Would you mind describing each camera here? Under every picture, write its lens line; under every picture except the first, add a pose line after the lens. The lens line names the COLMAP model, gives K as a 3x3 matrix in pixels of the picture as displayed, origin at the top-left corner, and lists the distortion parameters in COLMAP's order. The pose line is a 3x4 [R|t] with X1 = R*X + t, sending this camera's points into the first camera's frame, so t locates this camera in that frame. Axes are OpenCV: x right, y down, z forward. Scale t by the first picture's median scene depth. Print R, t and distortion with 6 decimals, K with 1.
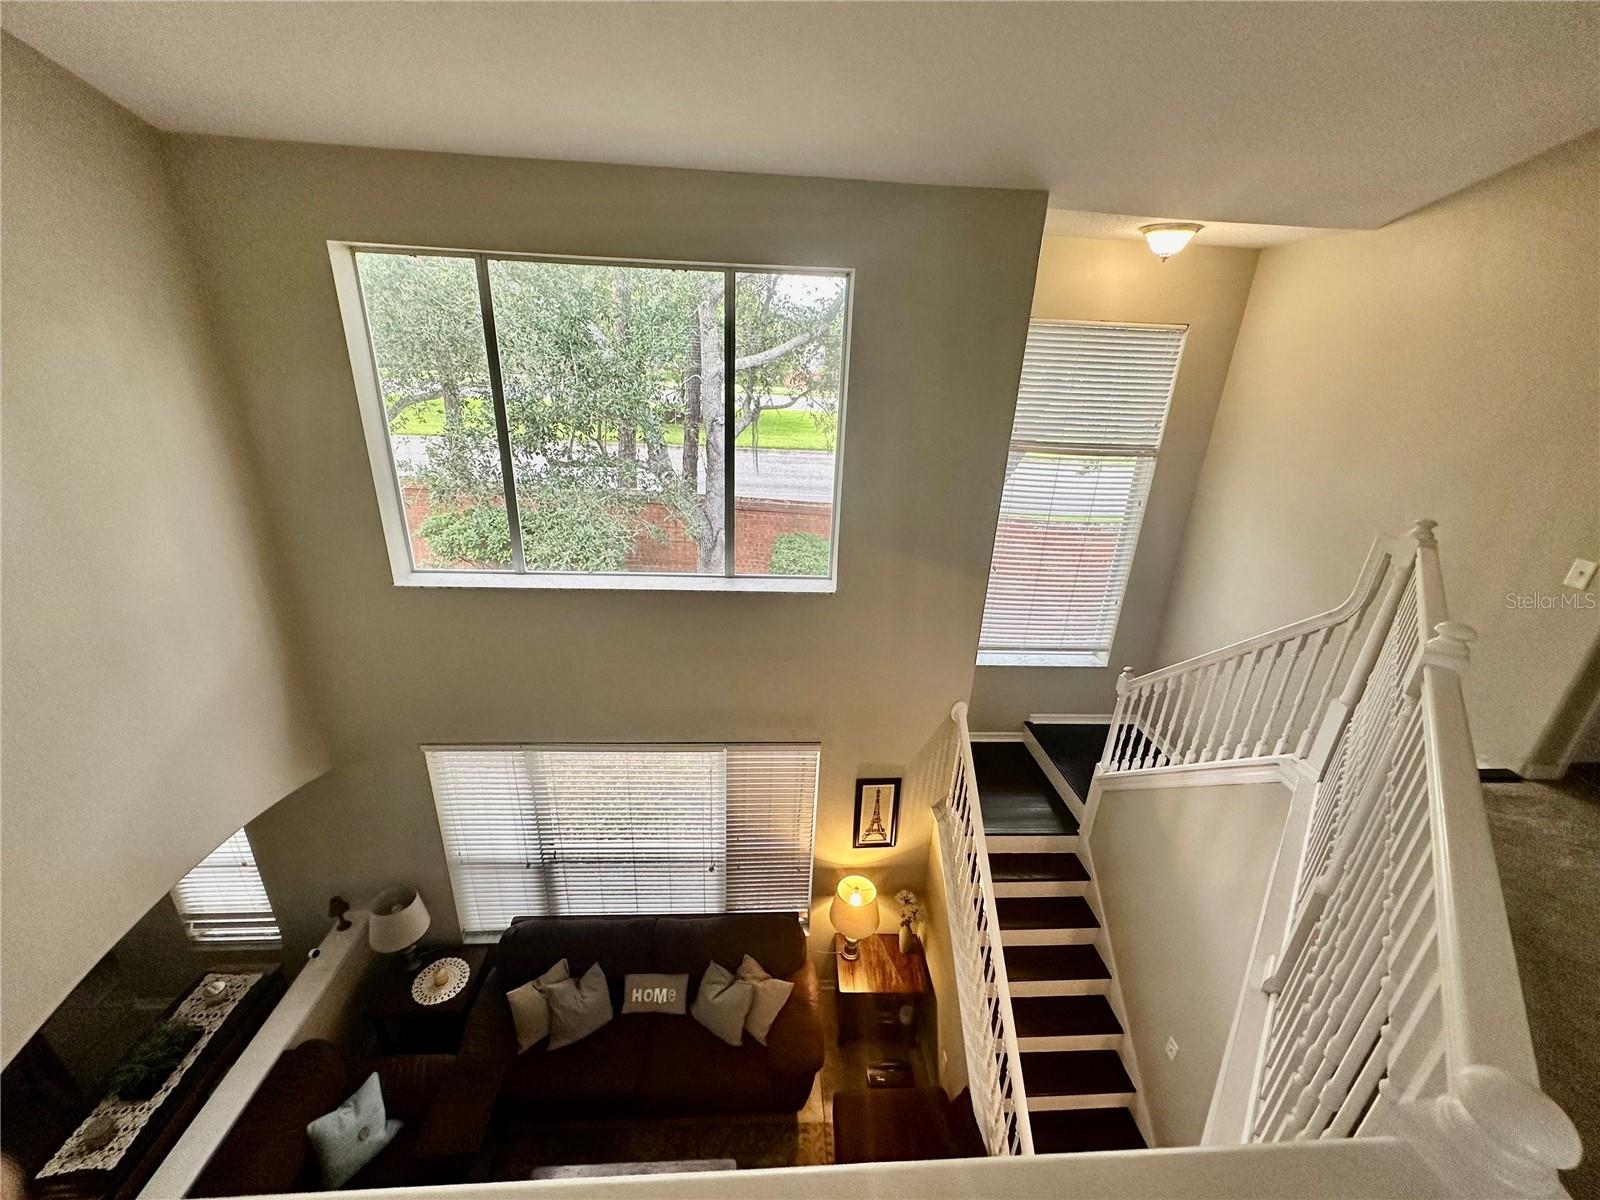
lens RADIAL K [[630.7, 0, 800.0], [0, 630.7, 600.0], [0, 0, 1]] dist [-0.002028, 0.000158]
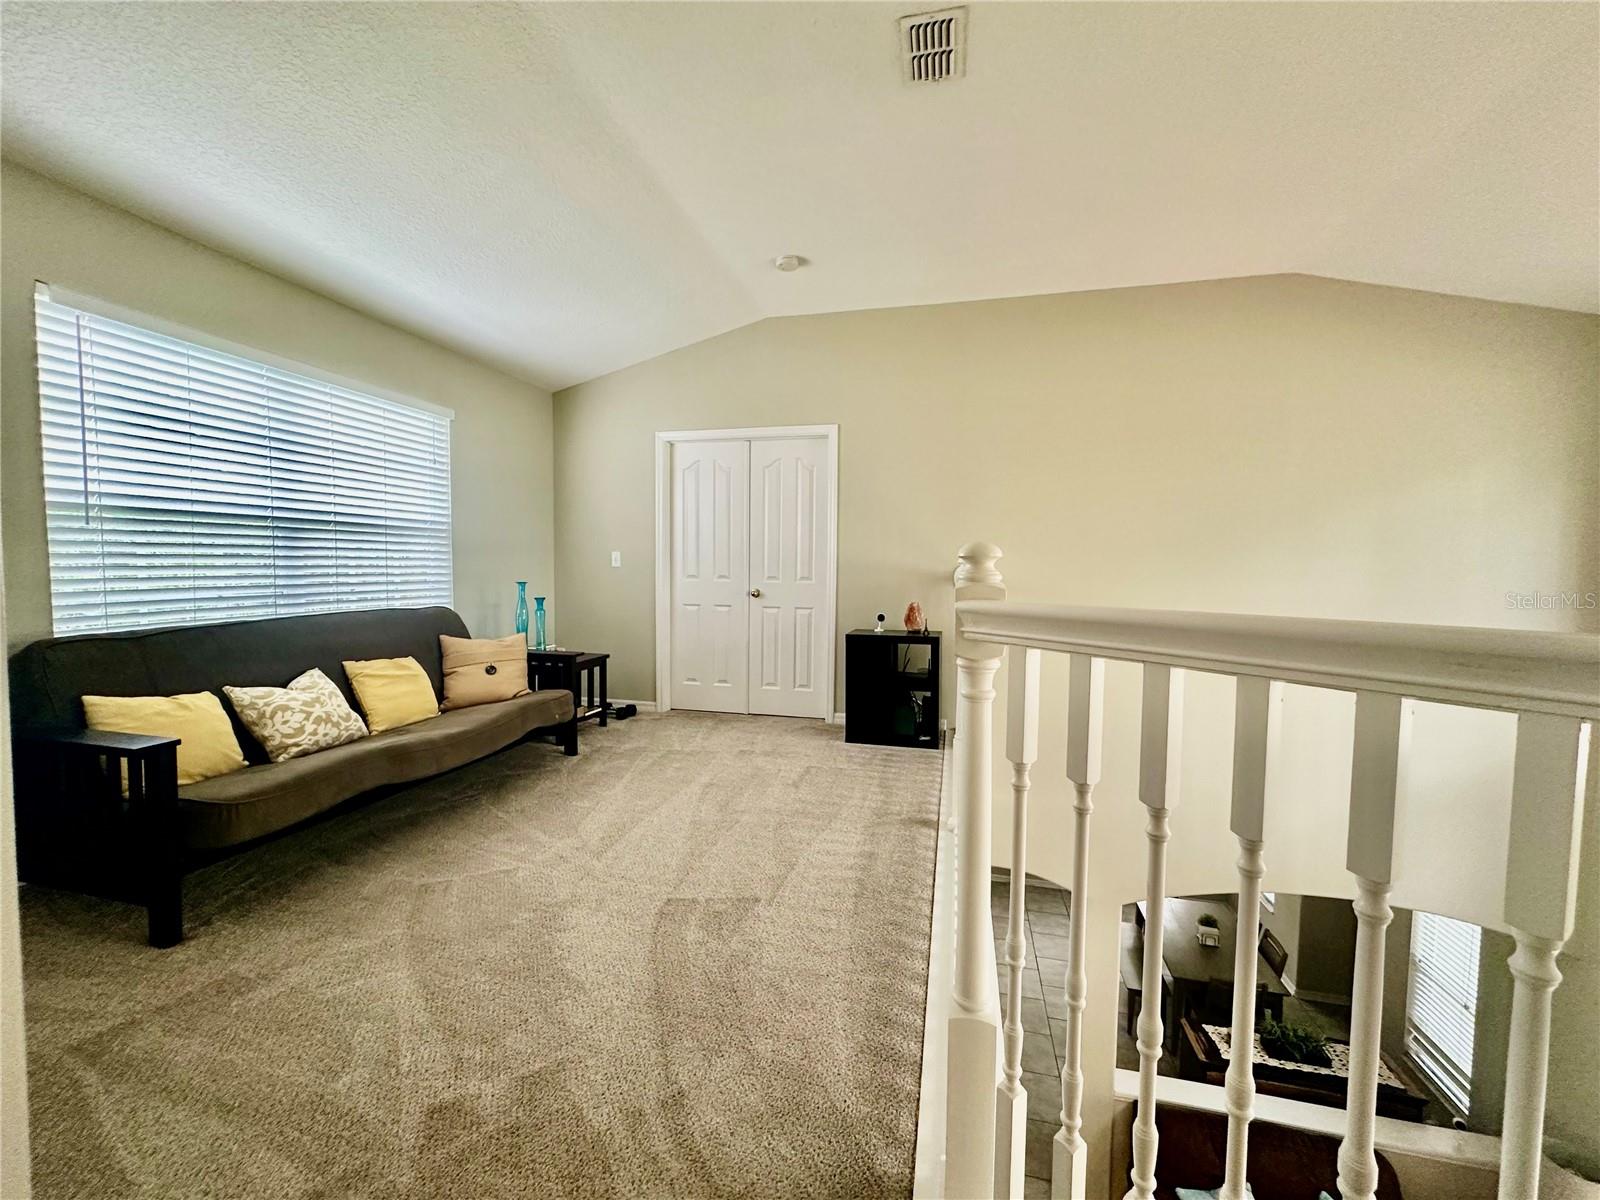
lens RADIAL K [[636.8, 0, 801.3], [0, 636.8, 597.6], [0, 0, 1]] dist [-0.001478, 0.000674]
pose [[-0.303347, 0.001429, -0.952879, 0.425955], [-0.371317, 0.920773, 0.119589, 0.114922], [0.877556, 0.390097, -0.278783, 0.138712]]
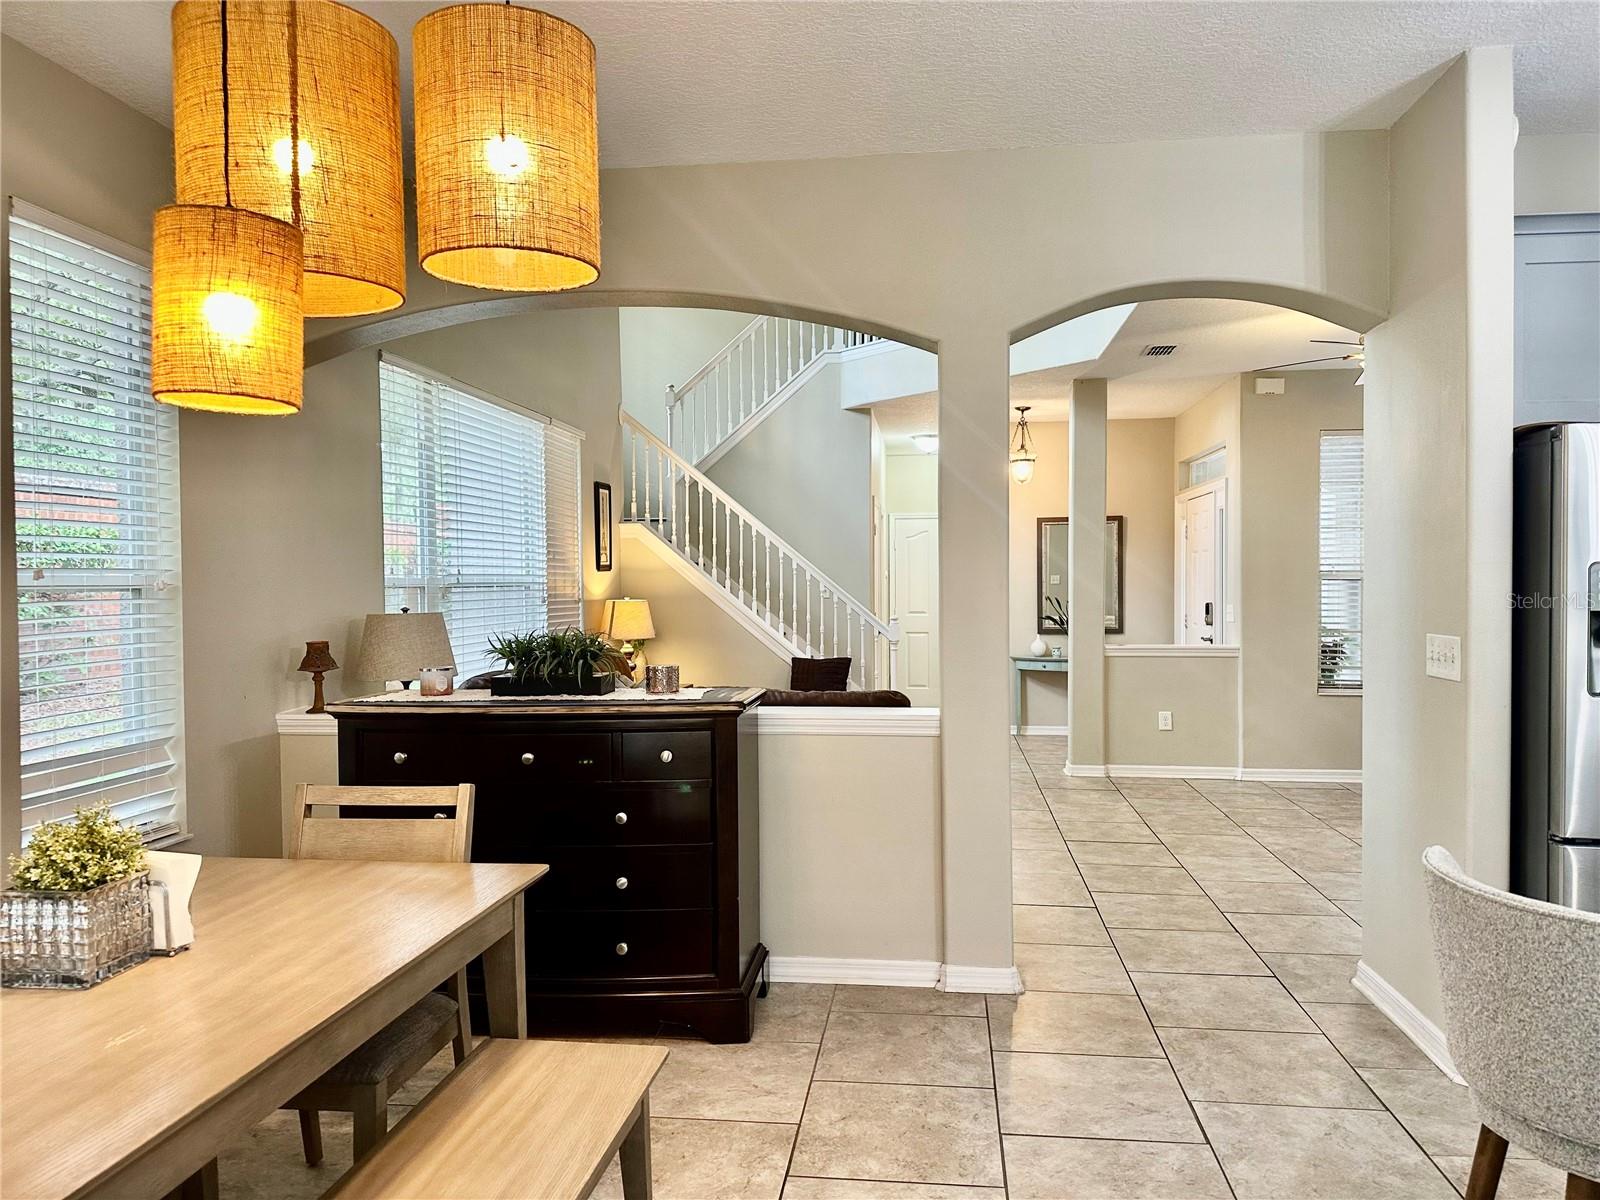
lens RADIAL K [[1112.3, 0, 812.1], [0, 1112.3, 613.7], [0, 0, 1]] dist [0.090135, -0.117446]
pose [[0.179599, -0.069855, 0.981257, -1.792354], [0.372458, 0.928047, -0.002103, 0.698253], [-0.910505, 0.365854, 0.192694, 0.513832]]
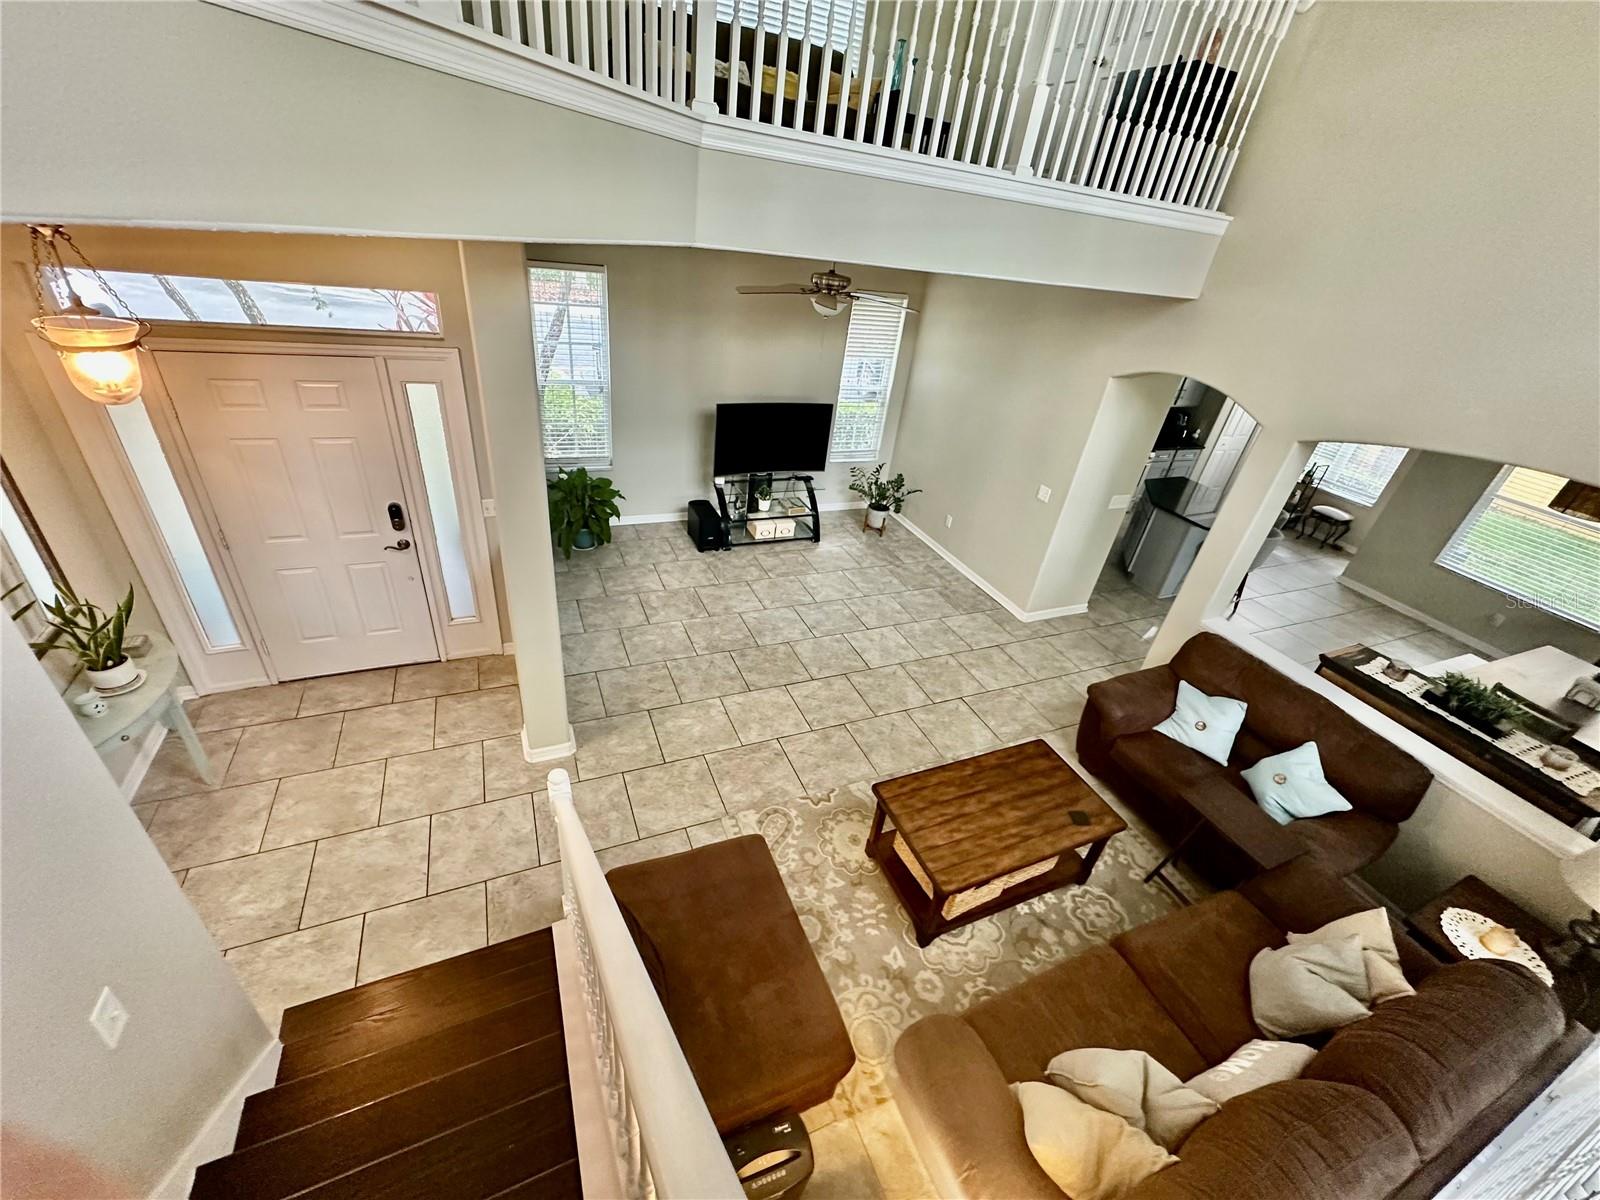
lens RADIAL K [[636.8, 0, 801.3], [0, 636.8, 597.6], [0, 0, 1]] dist [-0.001478, 0.000674]
pose [[-0.925925, 0.044978, -0.375021, 0.309694], [-0.275041, 0.600216, 0.751061, 0.142453], [0.258875, 0.798572, -0.543384, 1.031862]]
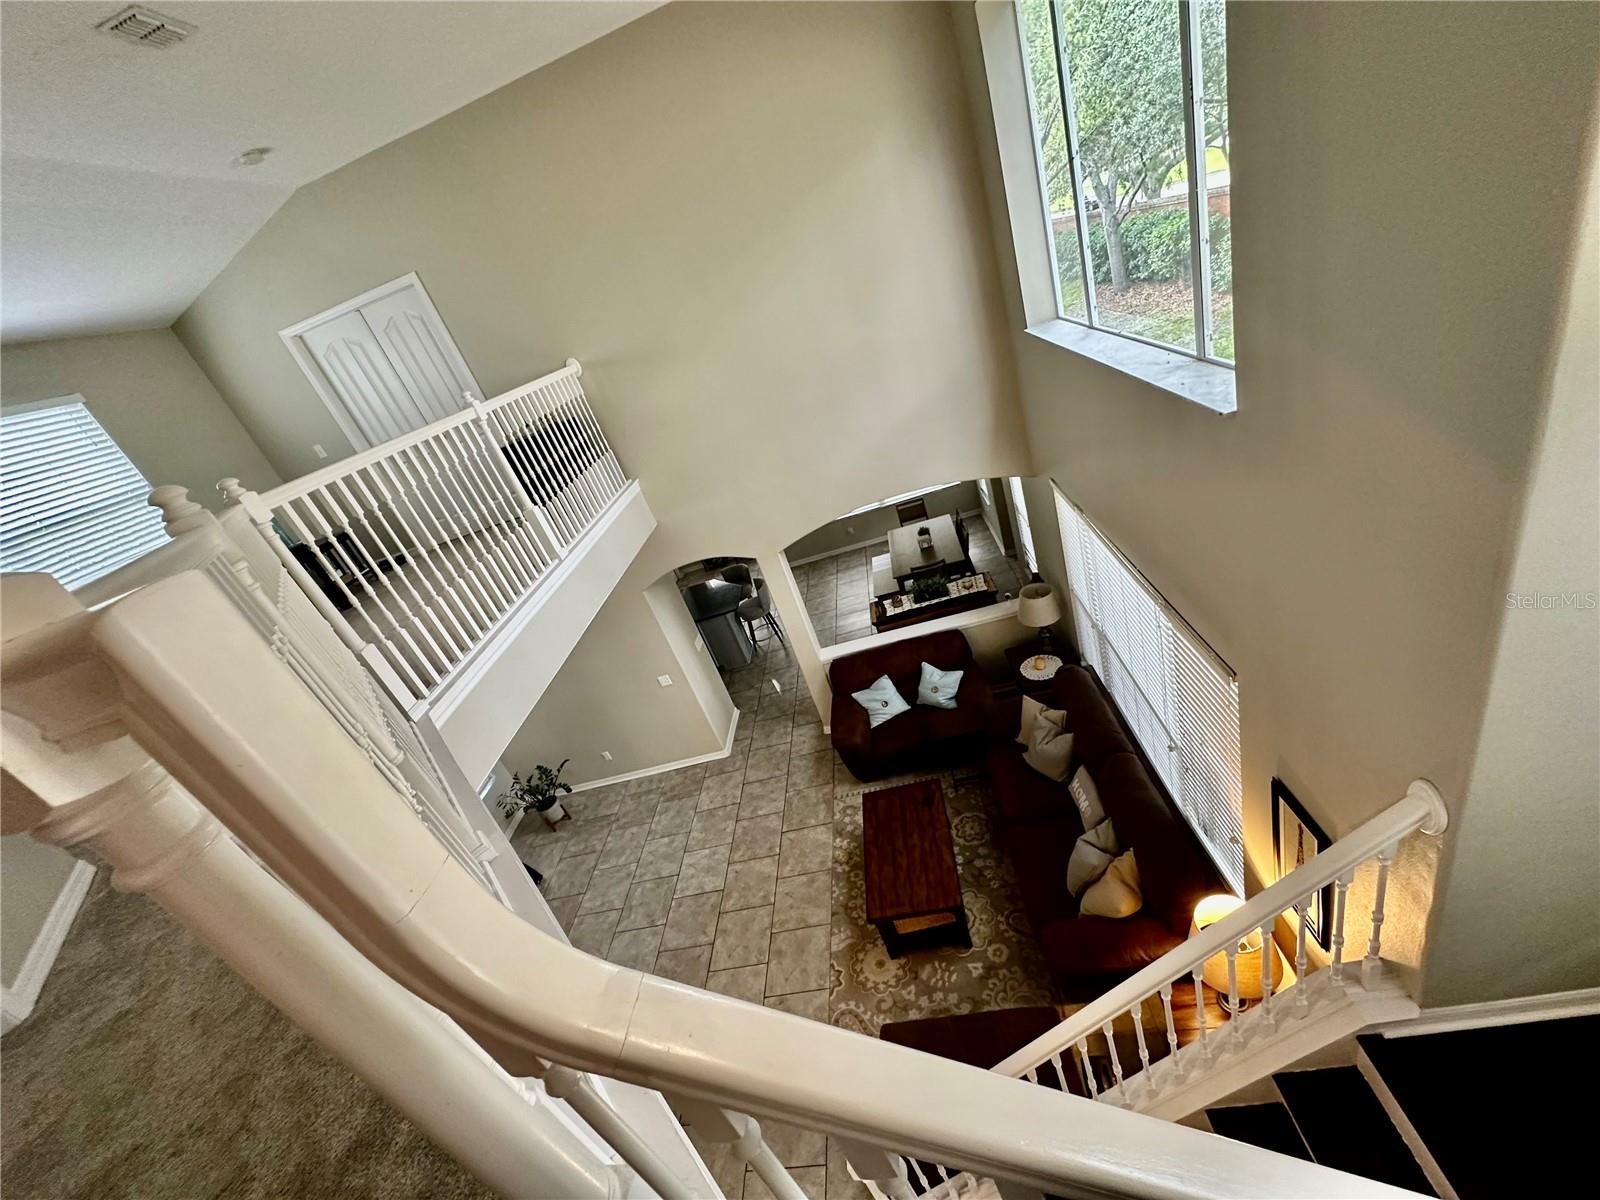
lens RADIAL K [[636.8, 0, 801.3], [0, 636.8, 597.6], [0, 0, 1]] dist [-0.001478, 0.000674]
pose [[-0.132418, 0.452463, -0.881897, 0.656181], [-0.046627, 0.885904, 0.461520, -0.106289], [0.990097, 0.102233, -0.096212, 0.729795]]
